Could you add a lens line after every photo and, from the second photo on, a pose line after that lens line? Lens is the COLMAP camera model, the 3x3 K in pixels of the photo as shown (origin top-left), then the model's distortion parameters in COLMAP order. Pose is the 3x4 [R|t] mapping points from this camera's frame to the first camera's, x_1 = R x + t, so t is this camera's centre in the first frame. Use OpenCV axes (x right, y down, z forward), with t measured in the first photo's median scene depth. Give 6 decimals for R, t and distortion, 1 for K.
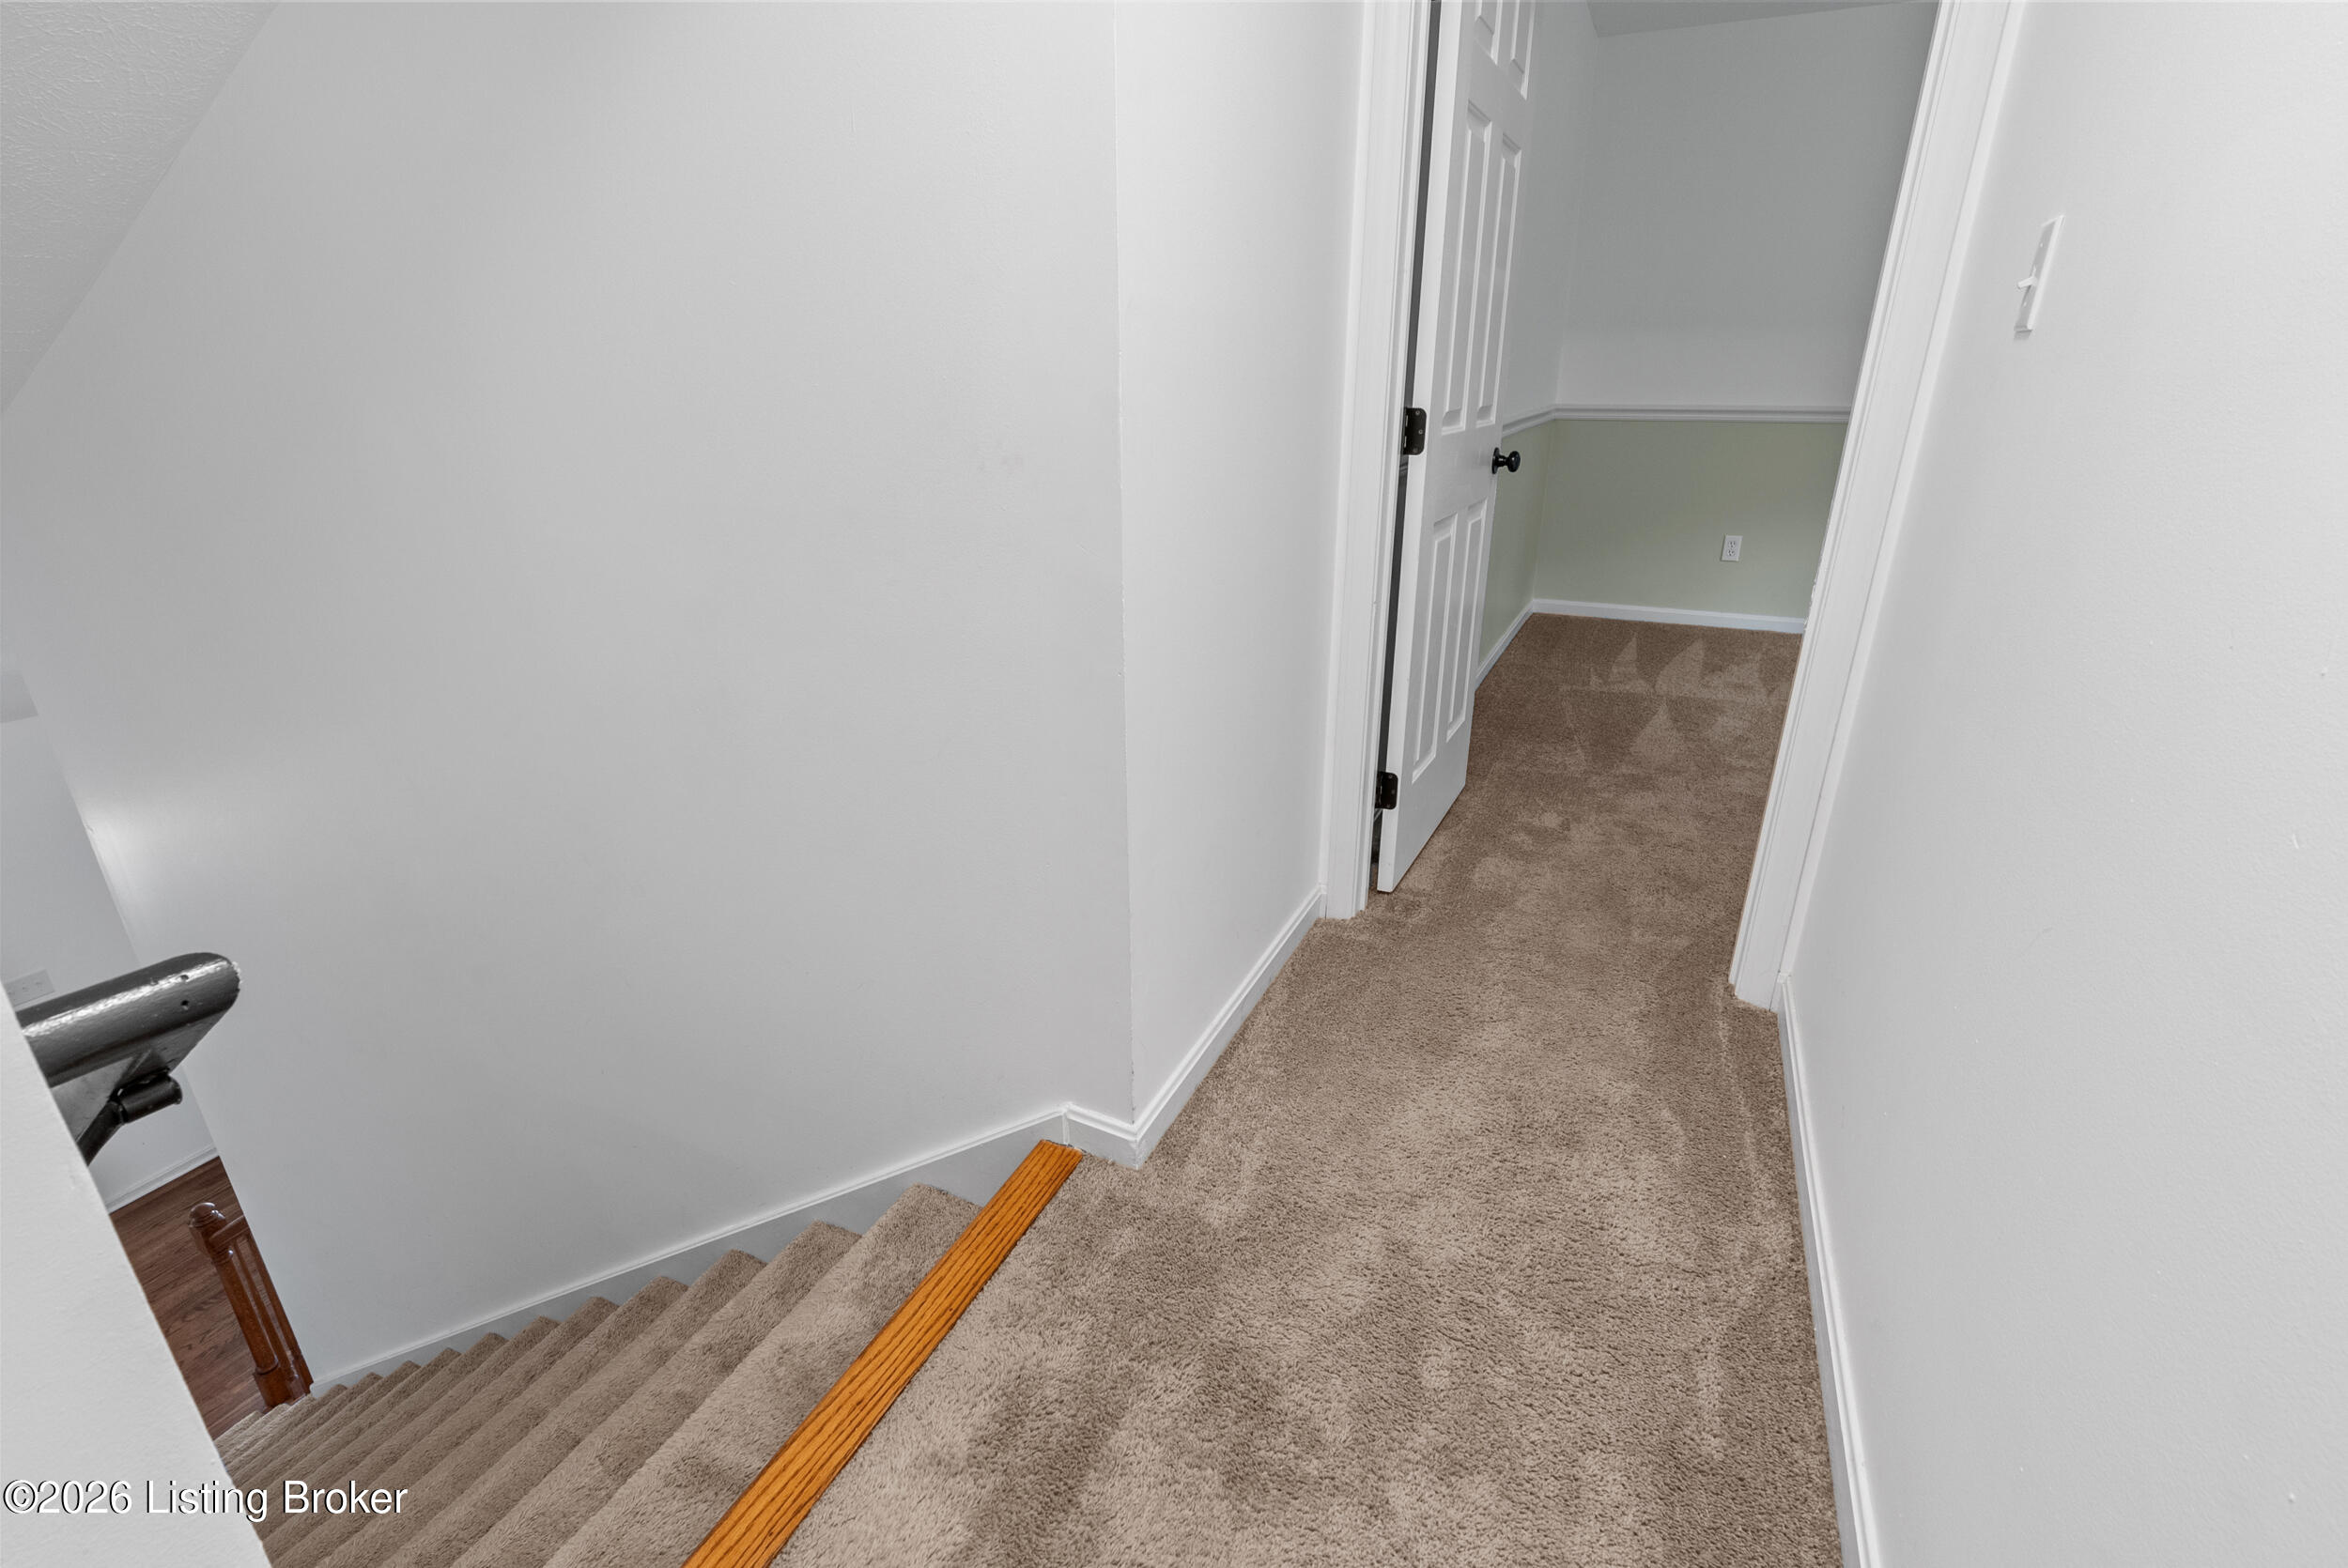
lens RADIAL K [[1058.3, 0, 1172.1], [0, 1058.3, 783.5], [0, 0, 1]] dist [-0.002629, -0.000738]
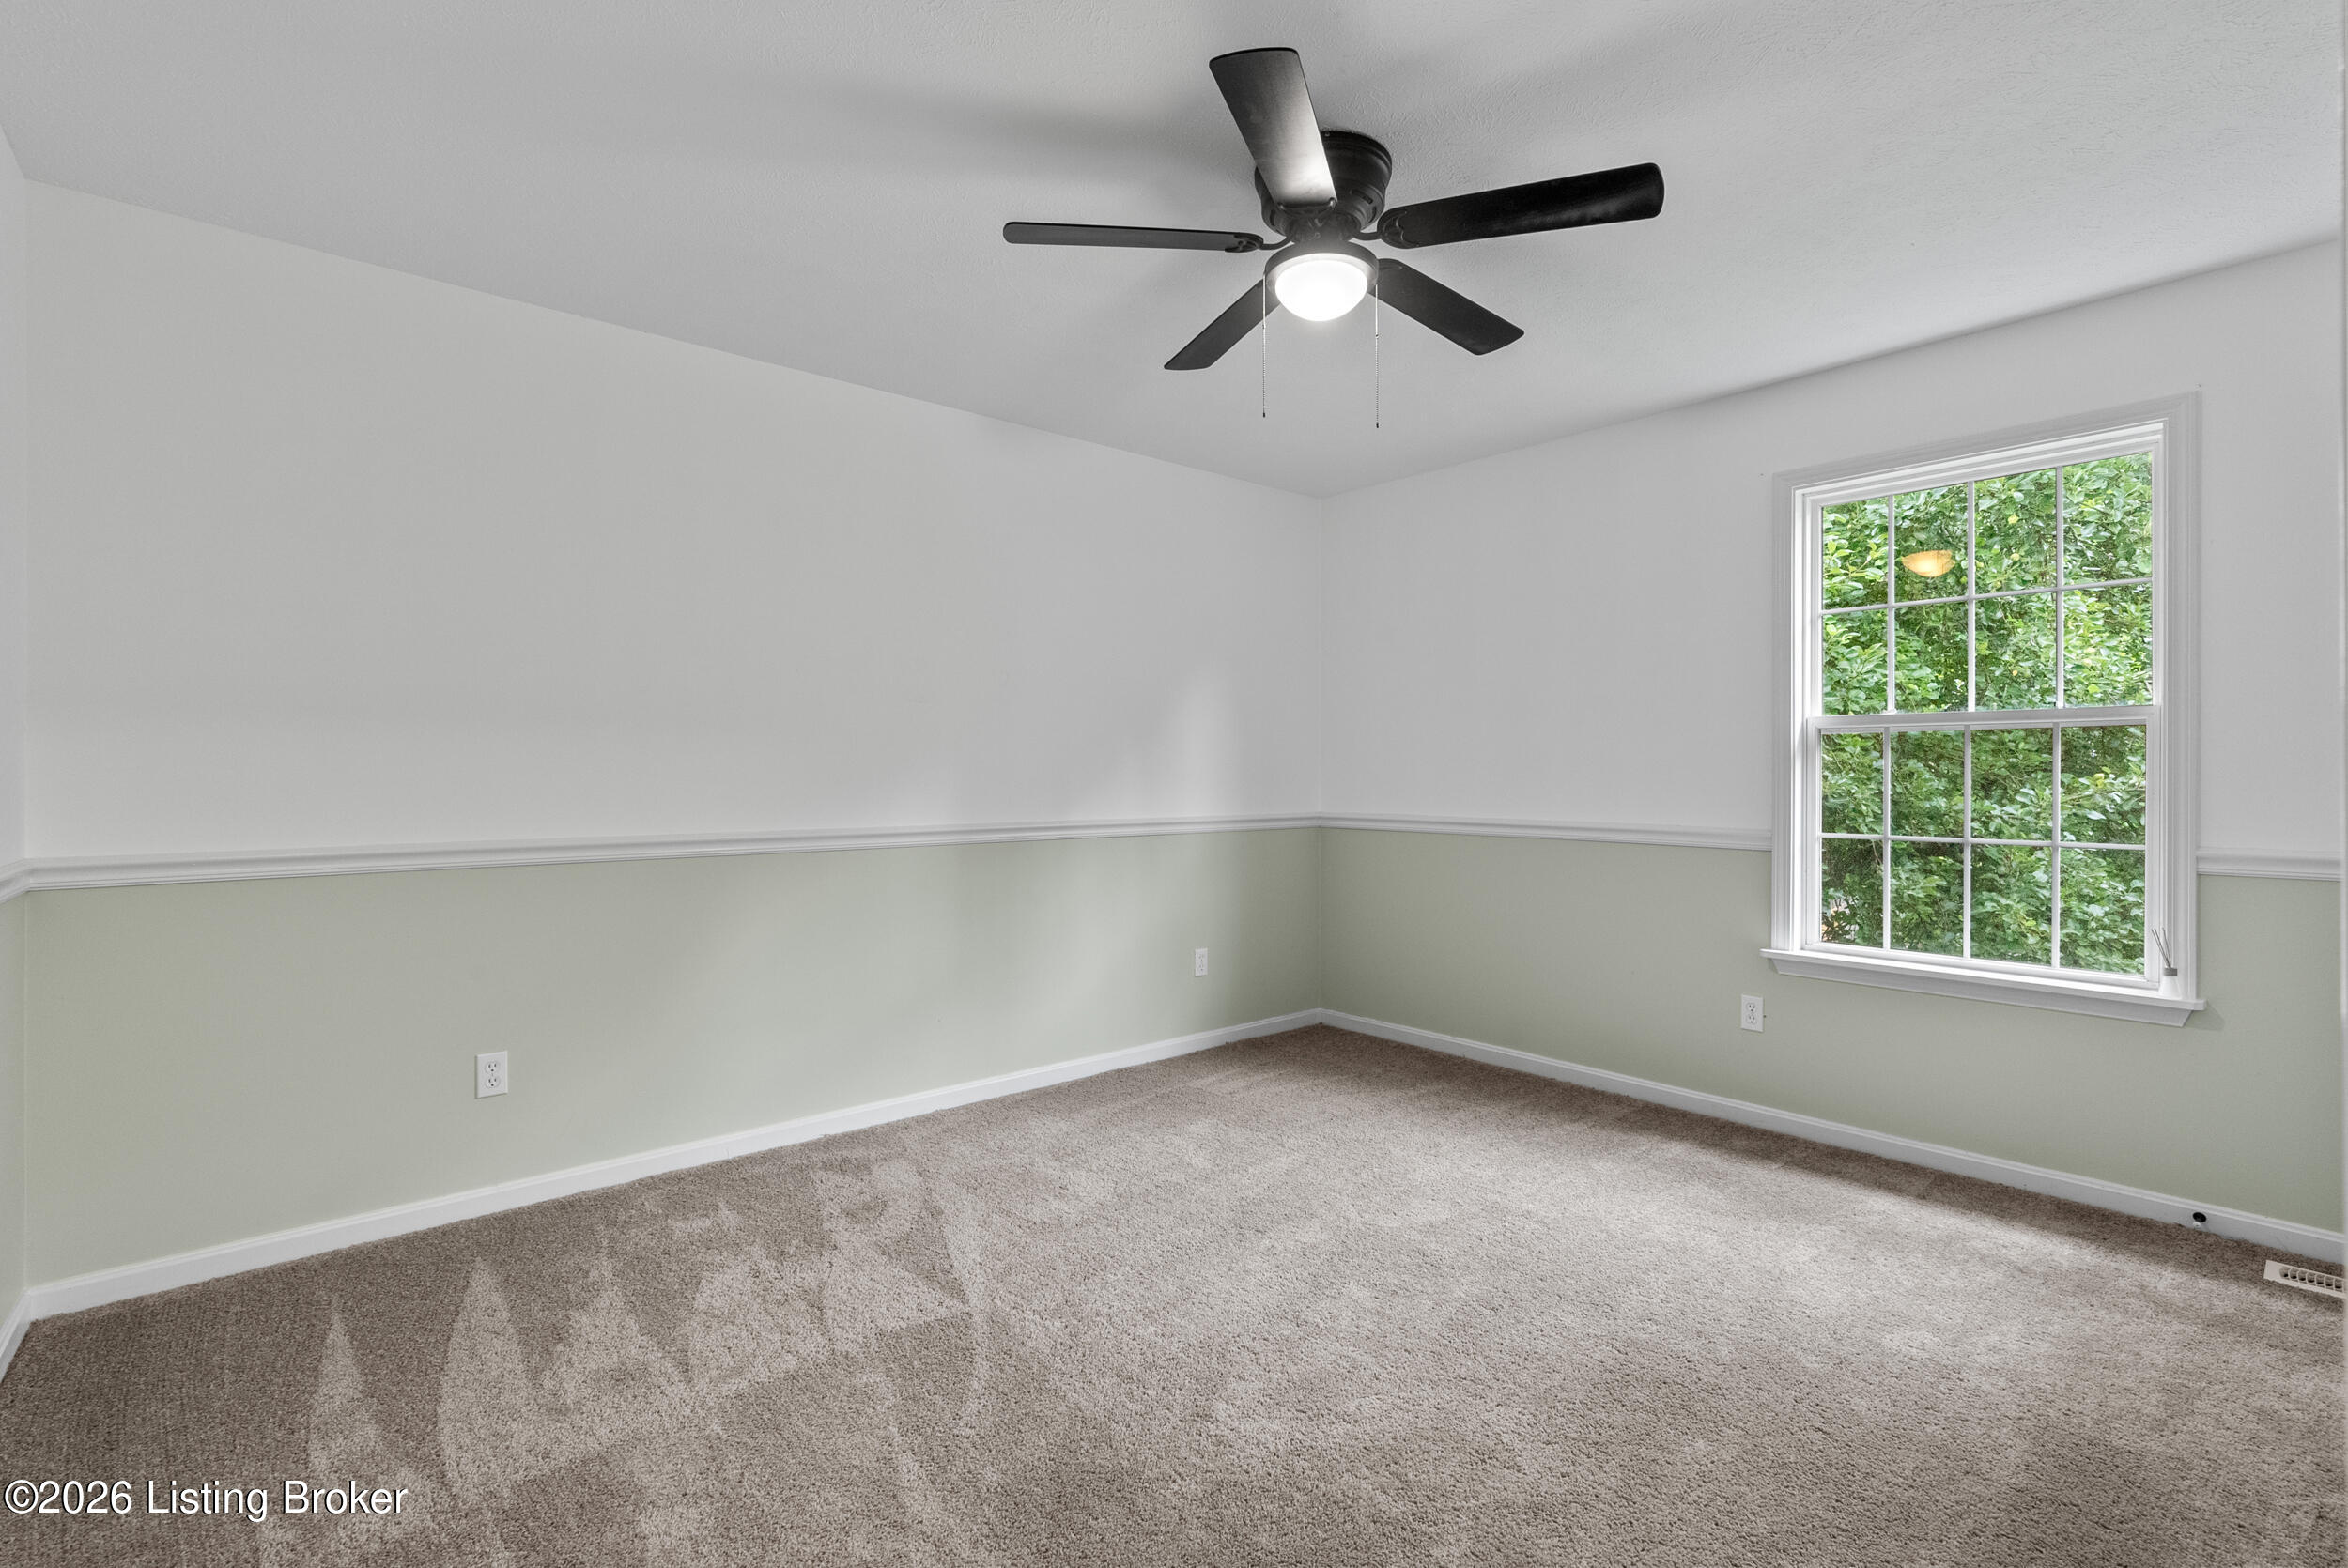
lens RADIAL K [[1058.3, 0, 1192.7], [0, 1058.3, 777.7], [0, 0, 1]] dist [-0.002629, -0.000738]
pose [[0.402730, 0.003400, 0.915313, 0.160770], [0.328782, 0.932717, -0.148126, -0.168658], [-0.854231, 0.360593, 0.374515, 0.414757]]
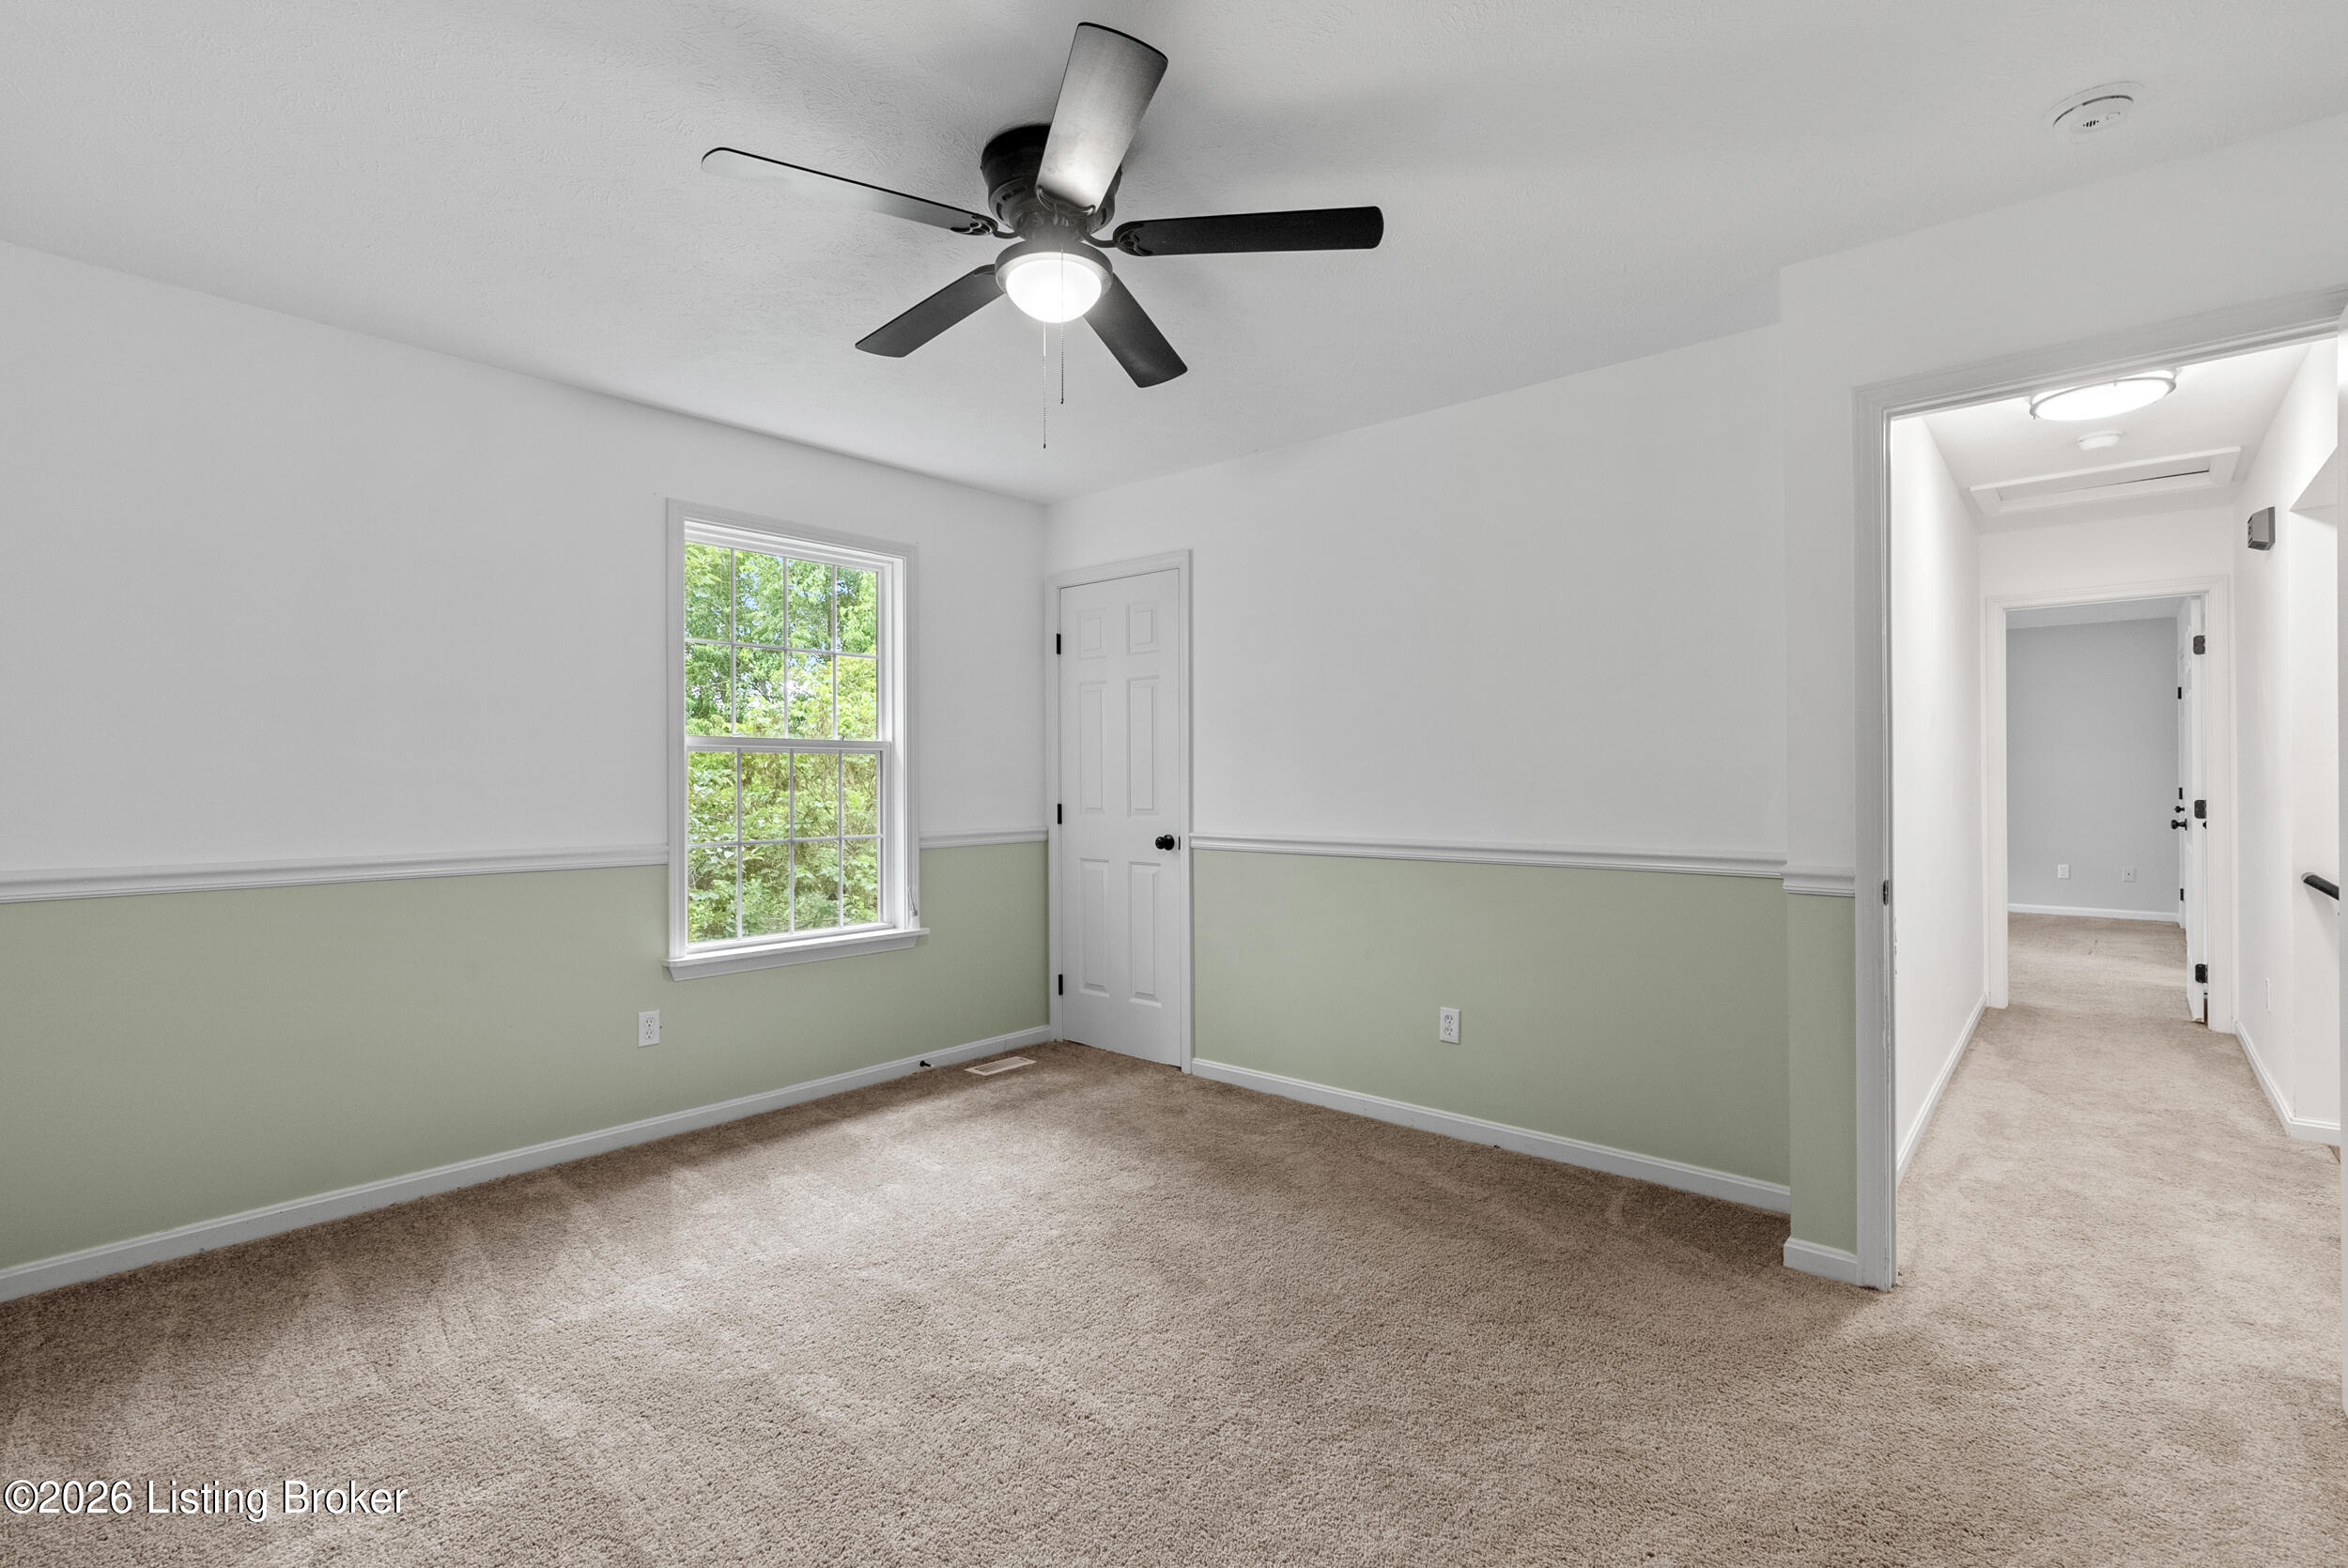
lens RADIAL K [[1058.3, 0, 1190.5], [0, 1058.3, 778.4], [0, 0, 1]] dist [-0.002629, -0.000738]
pose [[-0.959875, 0.017087, 0.279909, 0.375294], [0.117201, 0.931233, 0.345064, -0.333410], [-0.254764, 0.364024, -0.895869, 0.827960]]
